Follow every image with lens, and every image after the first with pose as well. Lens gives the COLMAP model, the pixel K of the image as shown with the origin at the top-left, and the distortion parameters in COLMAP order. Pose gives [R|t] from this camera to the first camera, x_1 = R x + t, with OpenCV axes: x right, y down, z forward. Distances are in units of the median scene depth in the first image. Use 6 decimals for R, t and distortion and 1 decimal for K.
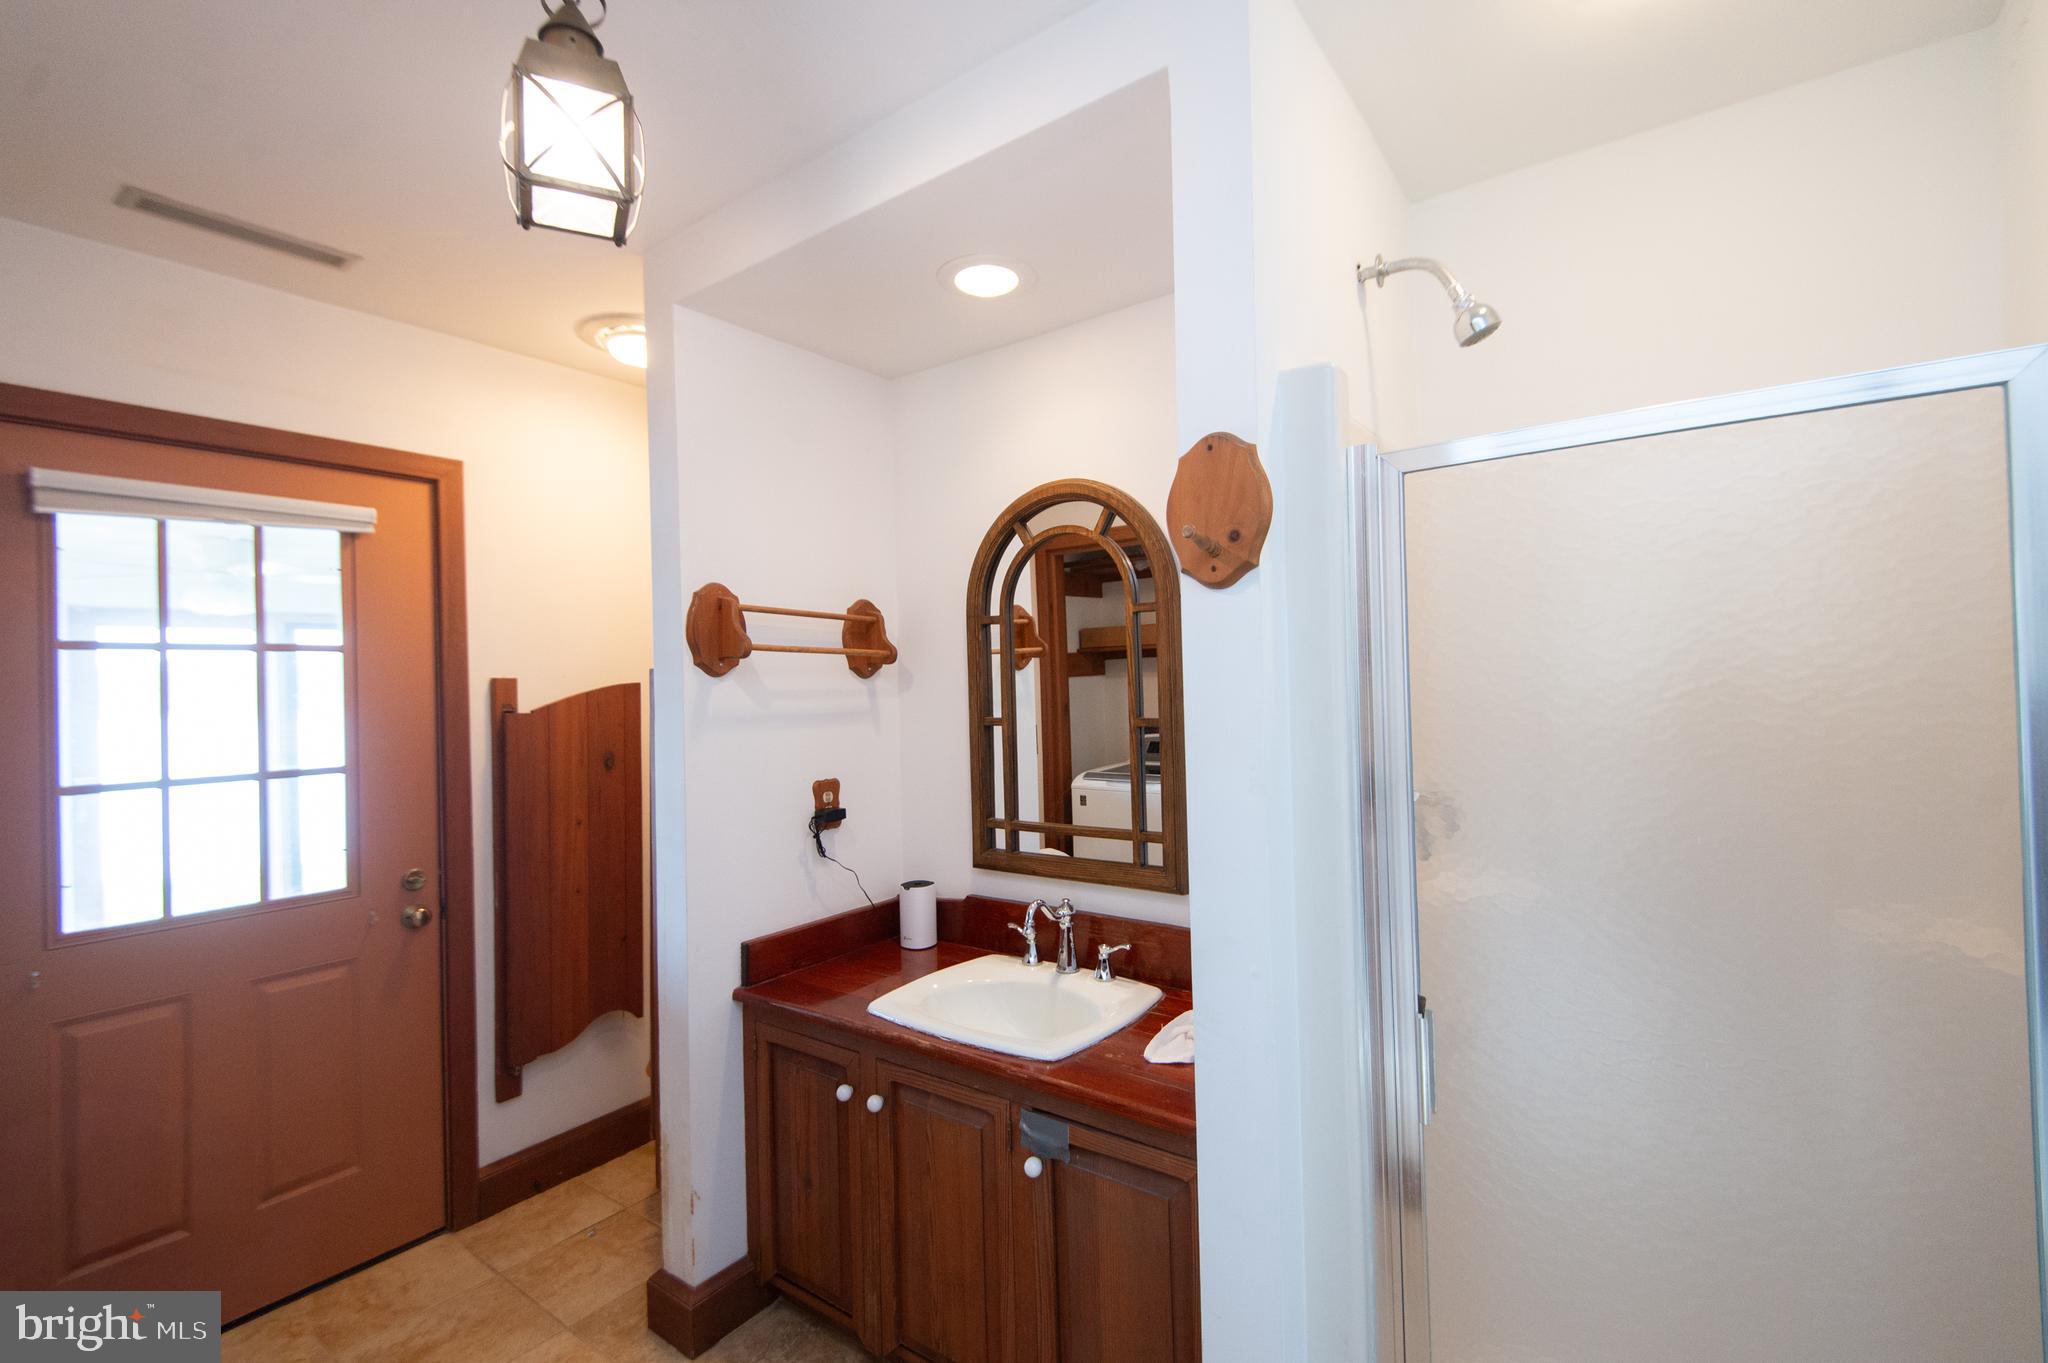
lens RADIAL K [[903.3, 0, 1019.4], [0, 903.3, 680.5], [0, 0, 1]] dist [0.011280, -0.006752]
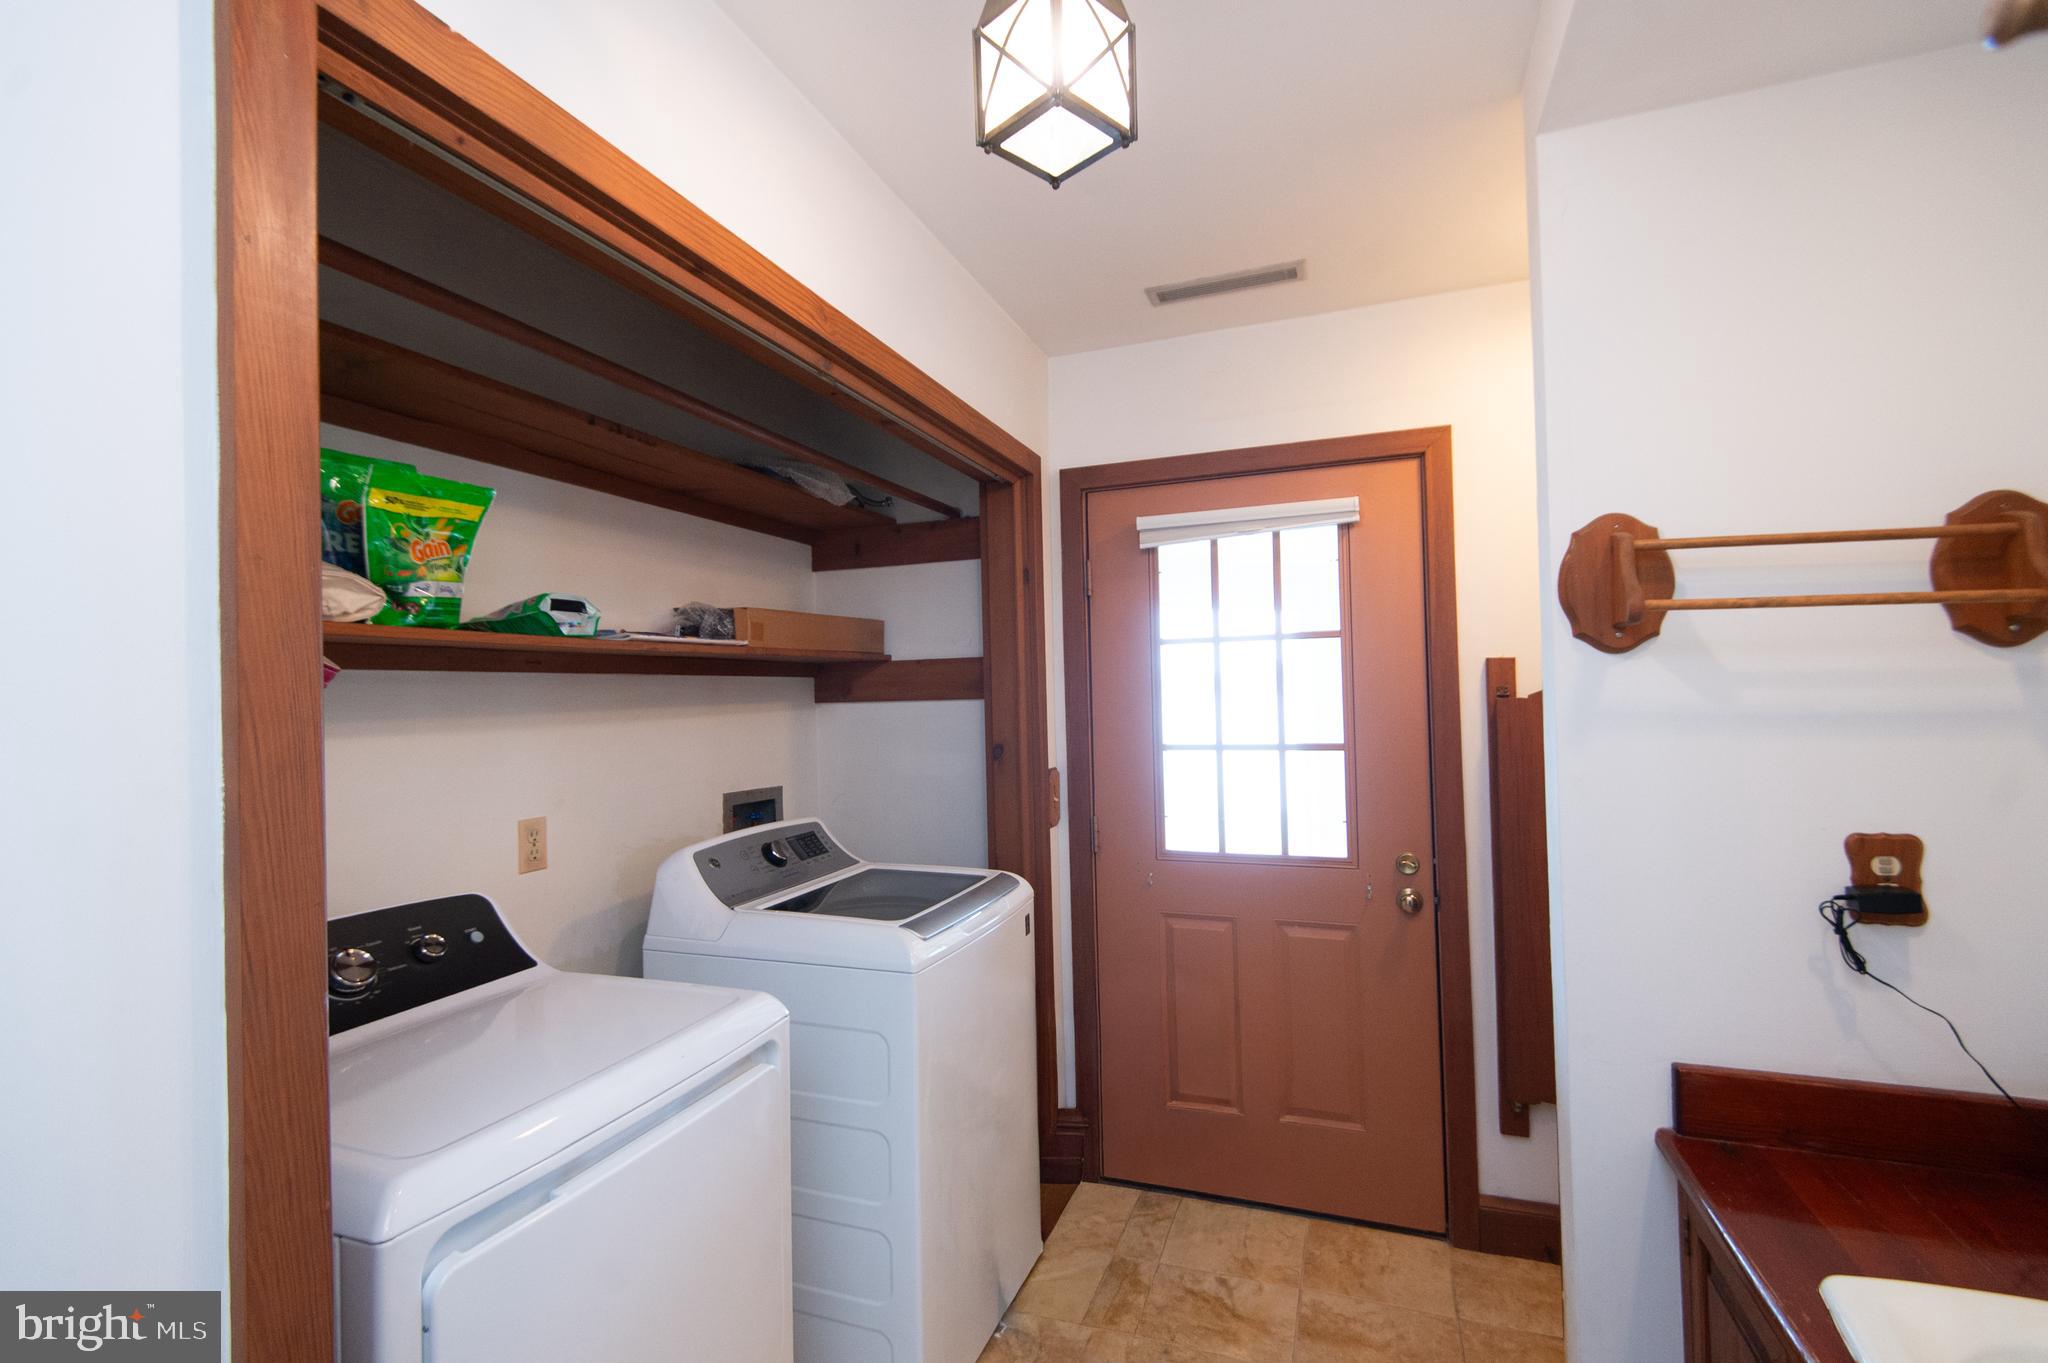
lens RADIAL K [[903.3, 0, 1023.9], [0, 903.3, 674.8], [0, 0, 1]] dist [0.011280, -0.006752]
pose [[0.273599, 0.000727, -0.961843, 0.176428], [0.020401, 0.999770, 0.006559, -0.001112], [0.961627, -0.021418, 0.273522, 0.355724]]
